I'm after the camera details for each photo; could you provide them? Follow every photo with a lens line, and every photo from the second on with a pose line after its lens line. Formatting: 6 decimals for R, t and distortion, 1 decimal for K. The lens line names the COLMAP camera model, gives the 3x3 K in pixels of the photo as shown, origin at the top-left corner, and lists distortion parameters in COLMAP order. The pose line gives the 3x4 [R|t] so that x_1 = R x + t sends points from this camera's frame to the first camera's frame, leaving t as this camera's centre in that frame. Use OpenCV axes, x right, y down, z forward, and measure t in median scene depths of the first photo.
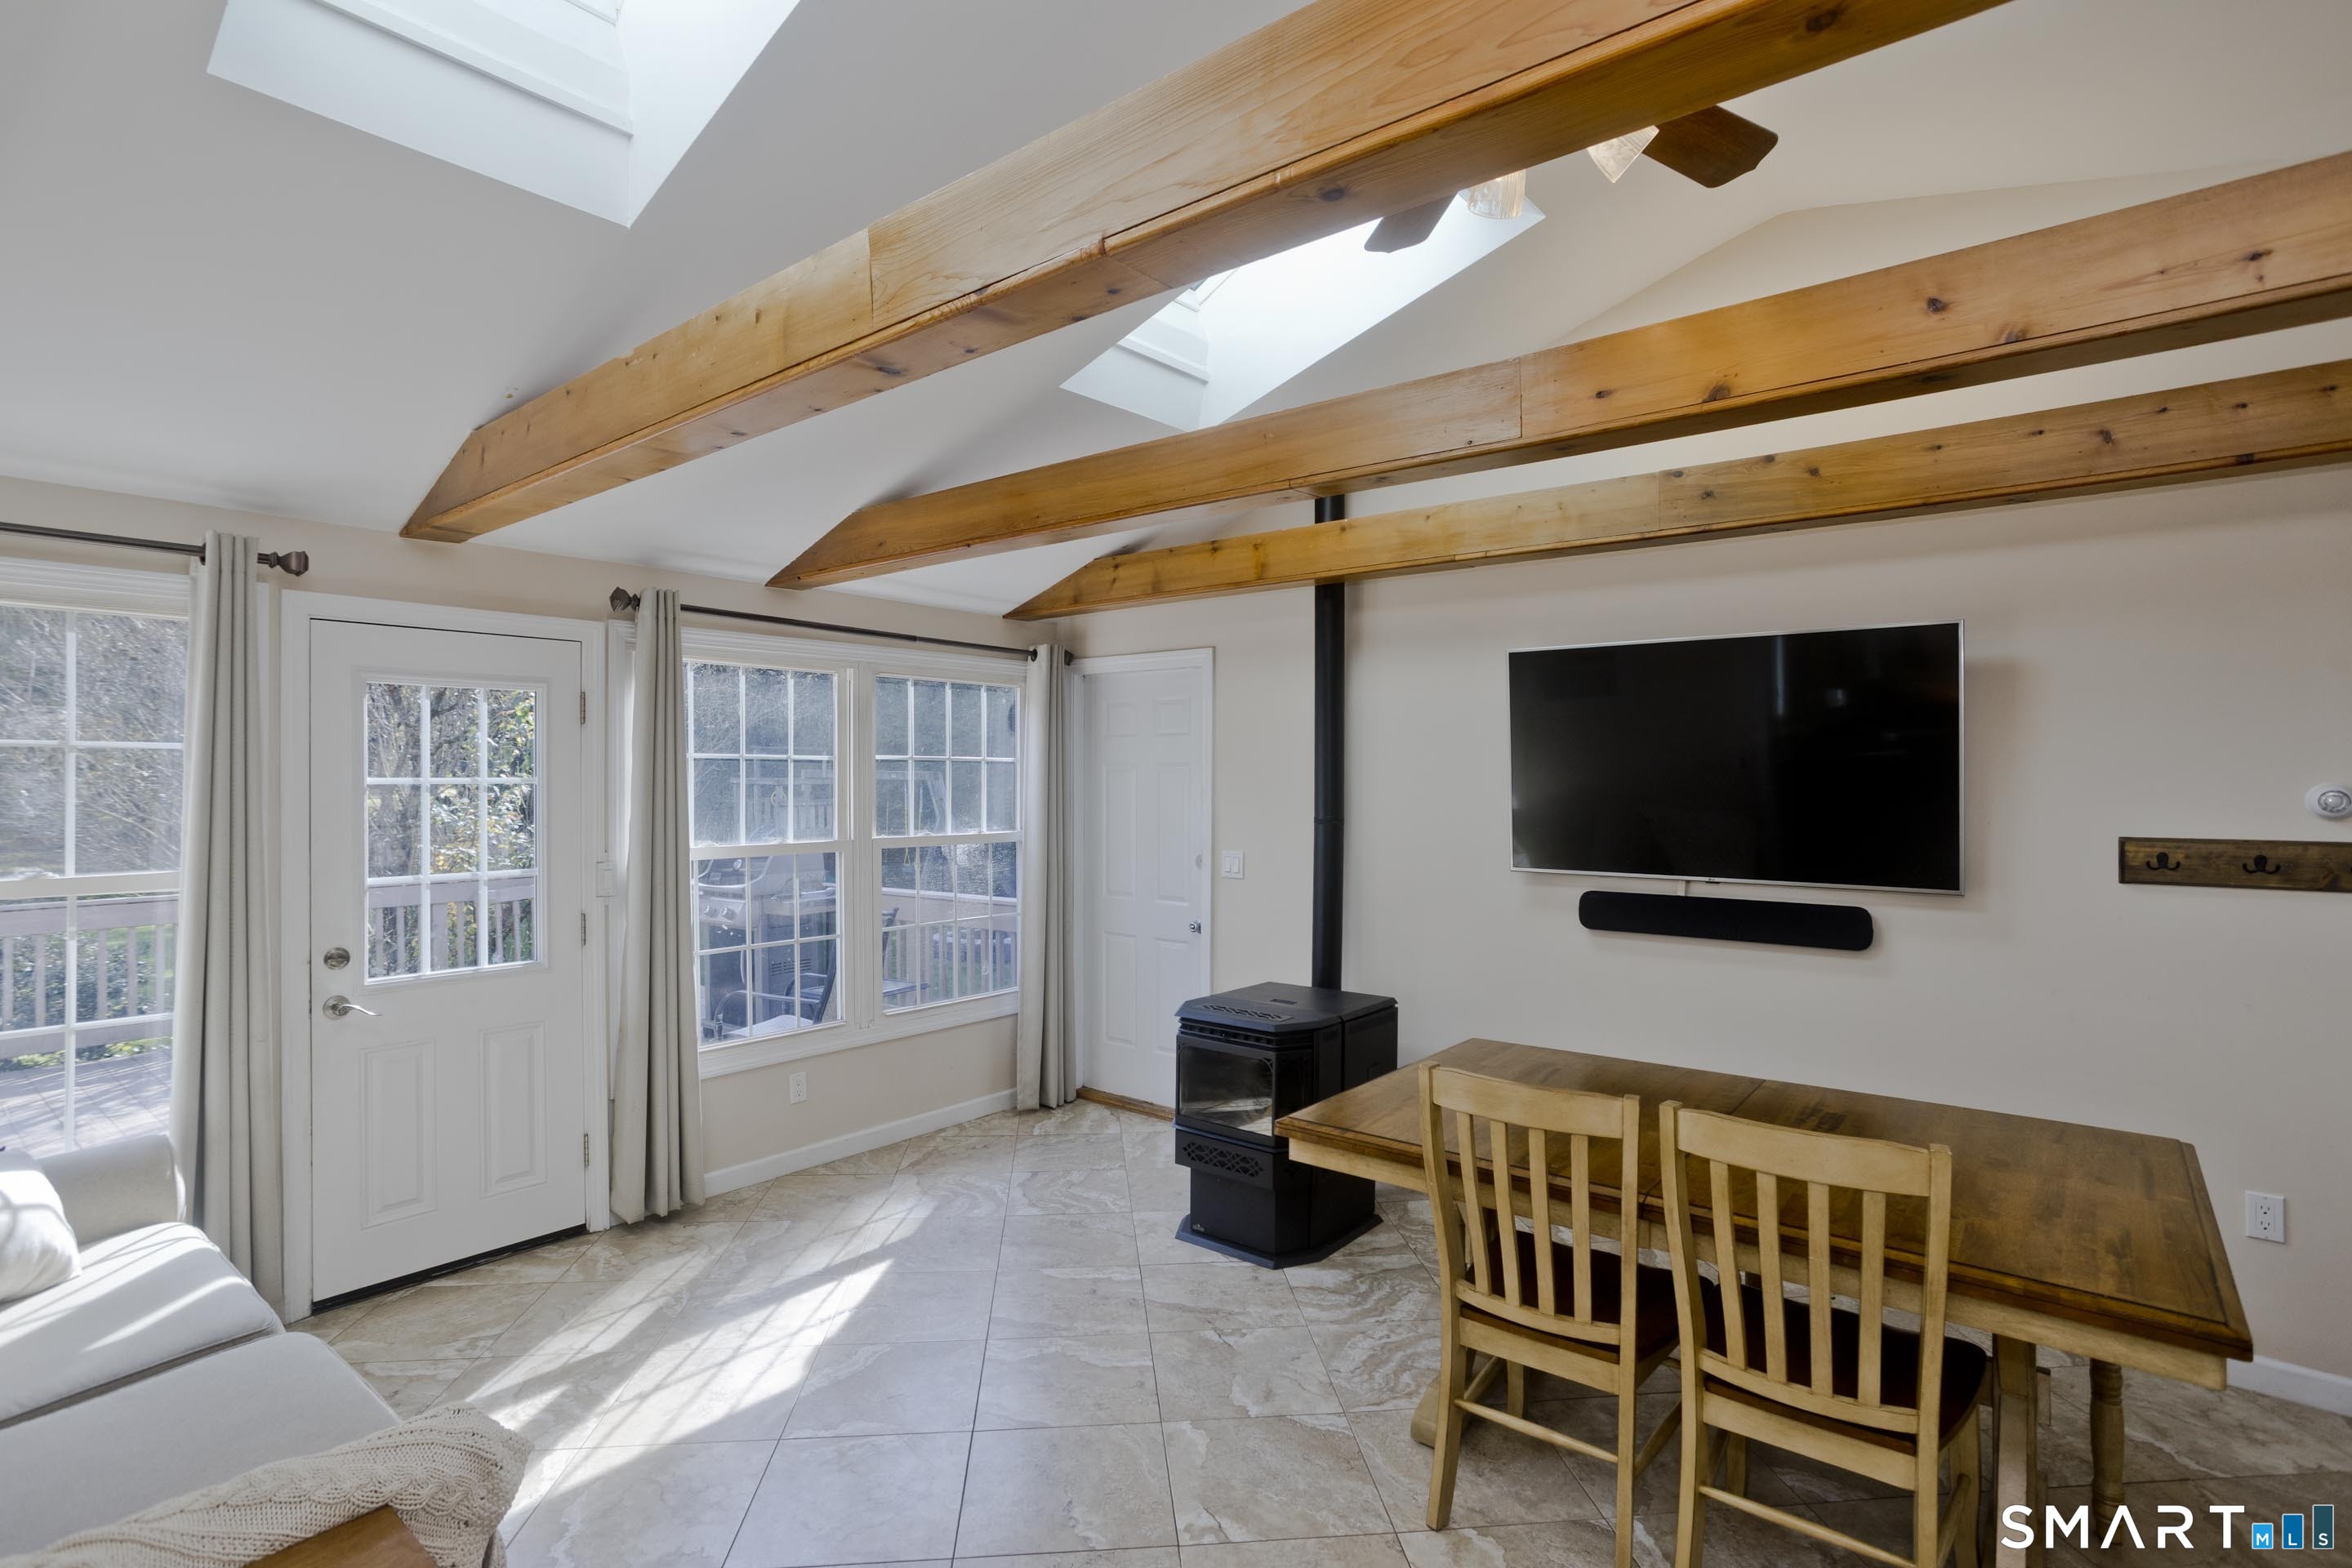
lens RADIAL K [[1146.5, 0, 1123.1], [0, 1146.5, 764.0], [0, 0, 1]] dist [-0.027305, 0.012468]
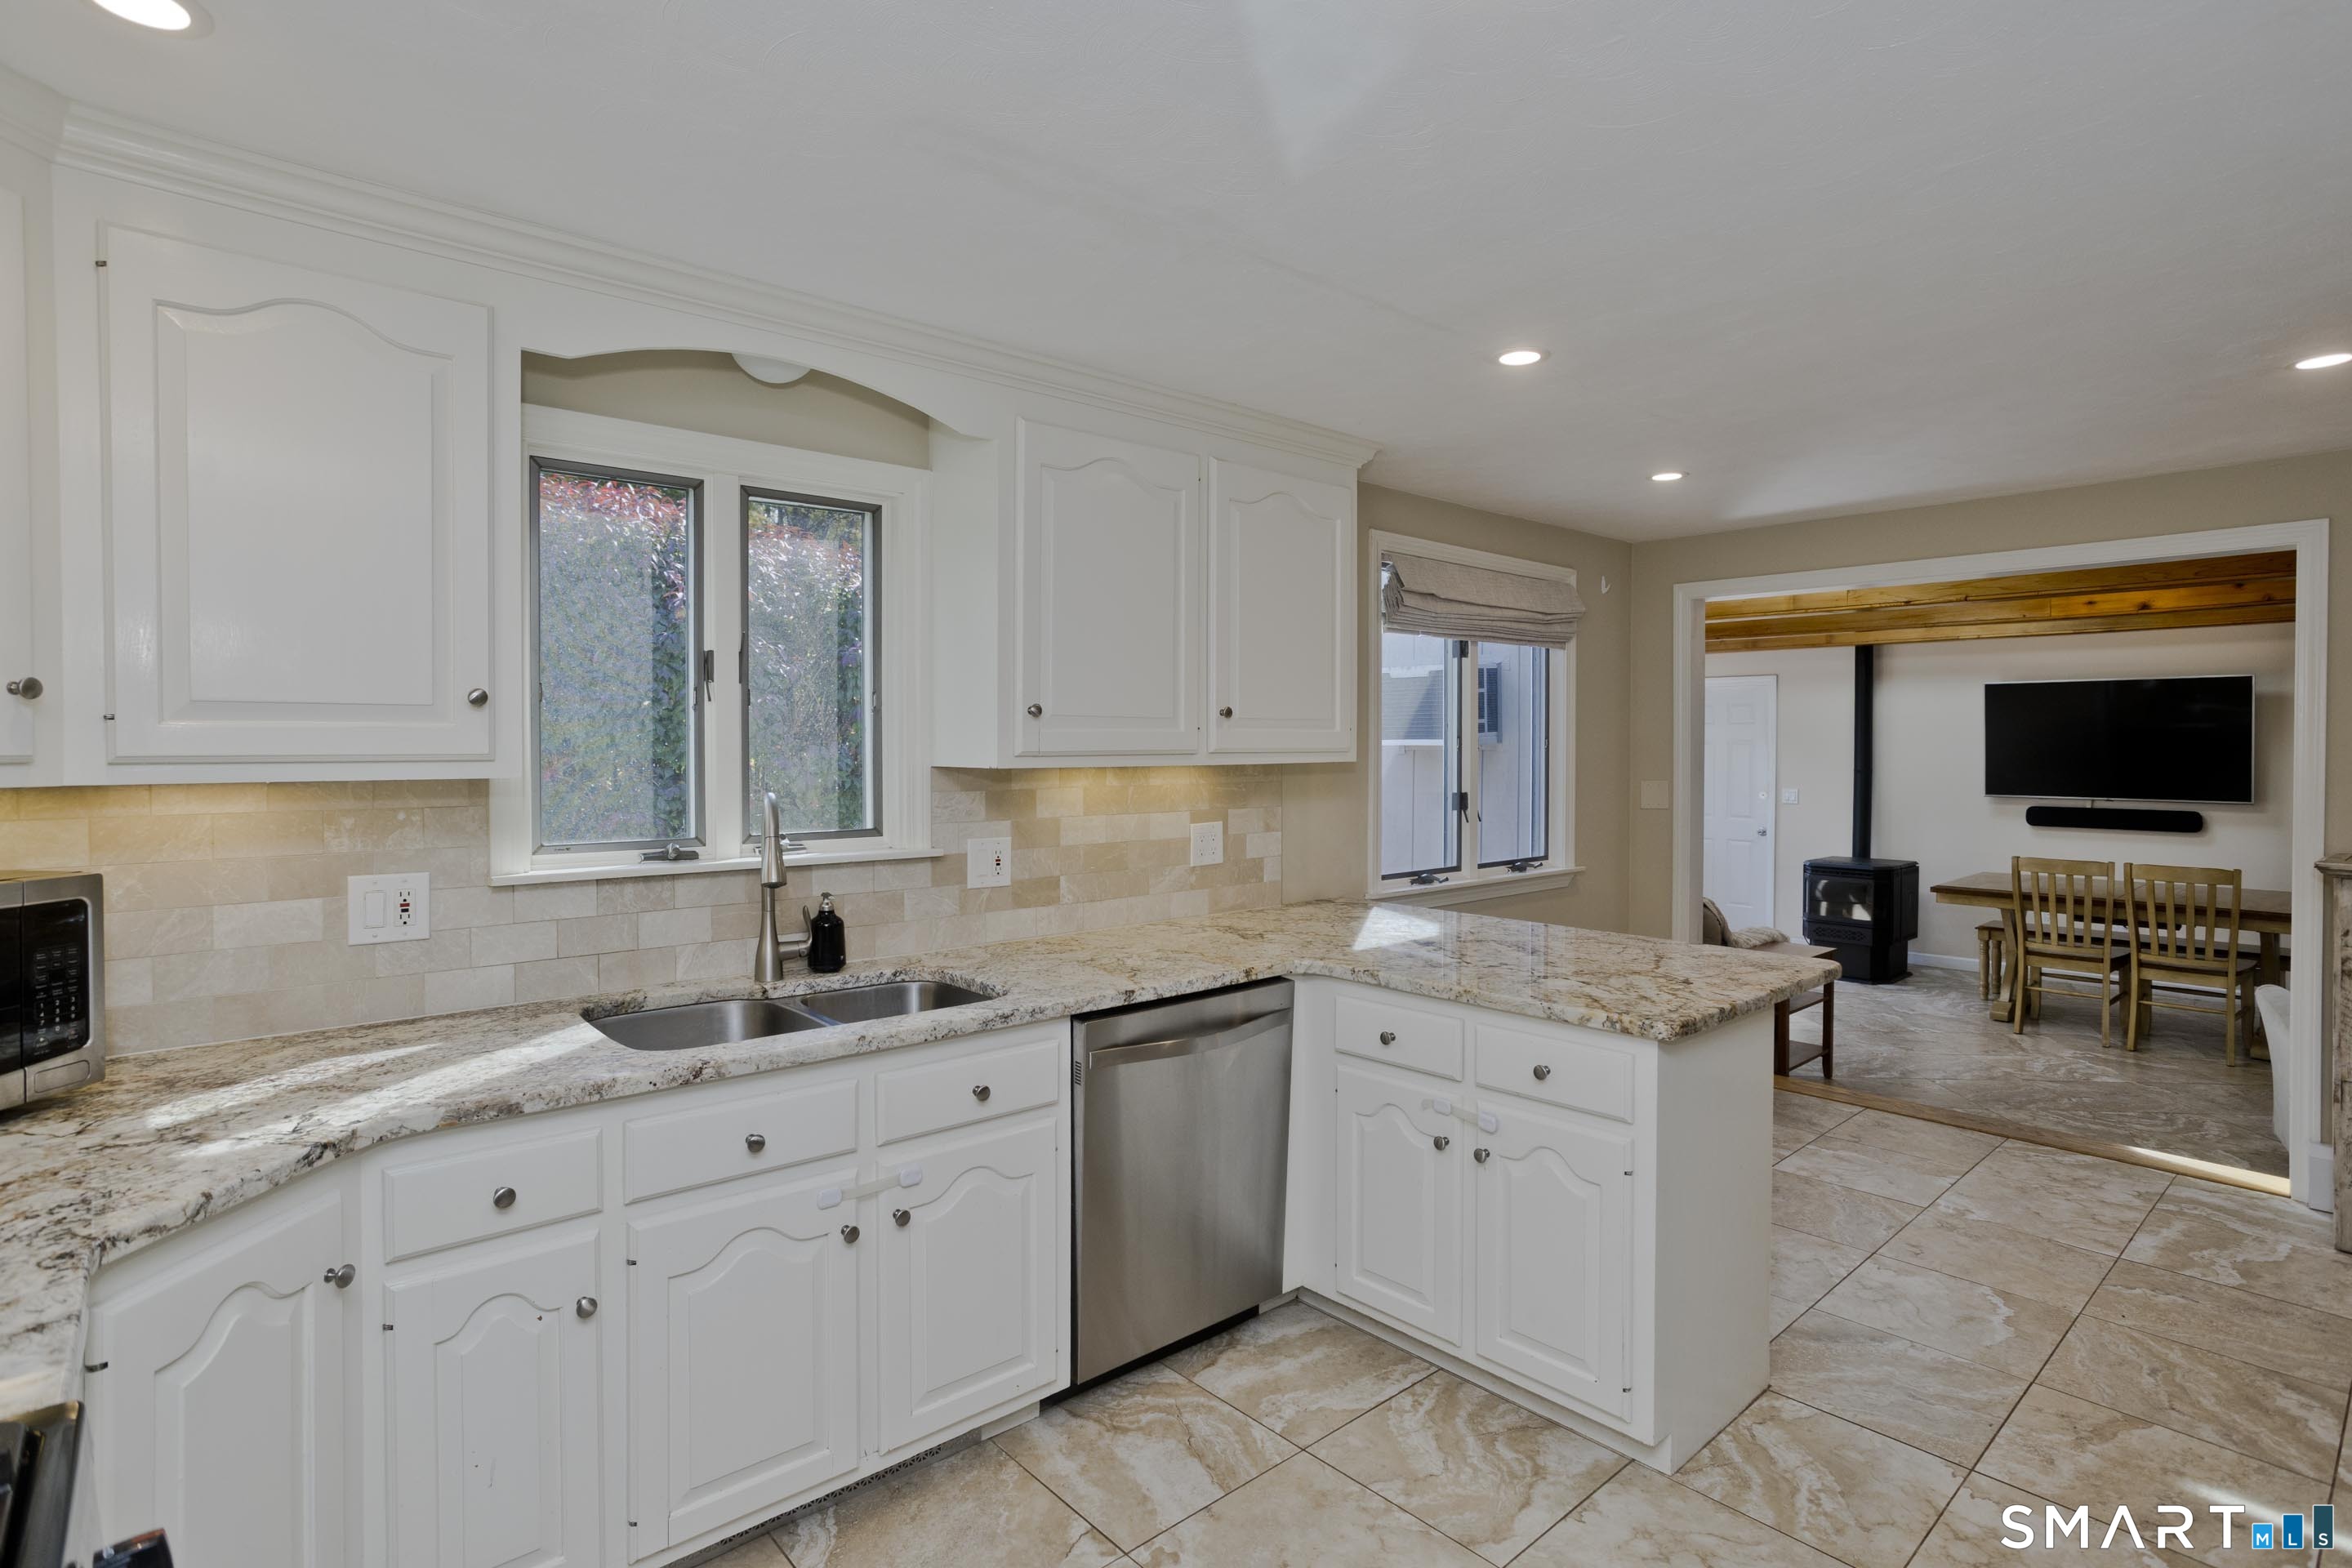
lens RADIAL K [[1146.5, 0, 1122.4], [0, 1146.5, 755.1], [0, 0, 1]] dist [-0.027305, 0.012468]
pose [[0.987826, 0.003755, -0.155517, -0.795142], [-0.000957, 0.999836, 0.018062, -0.008312], [0.155560, -0.017693, 0.987668, -1.104676]]
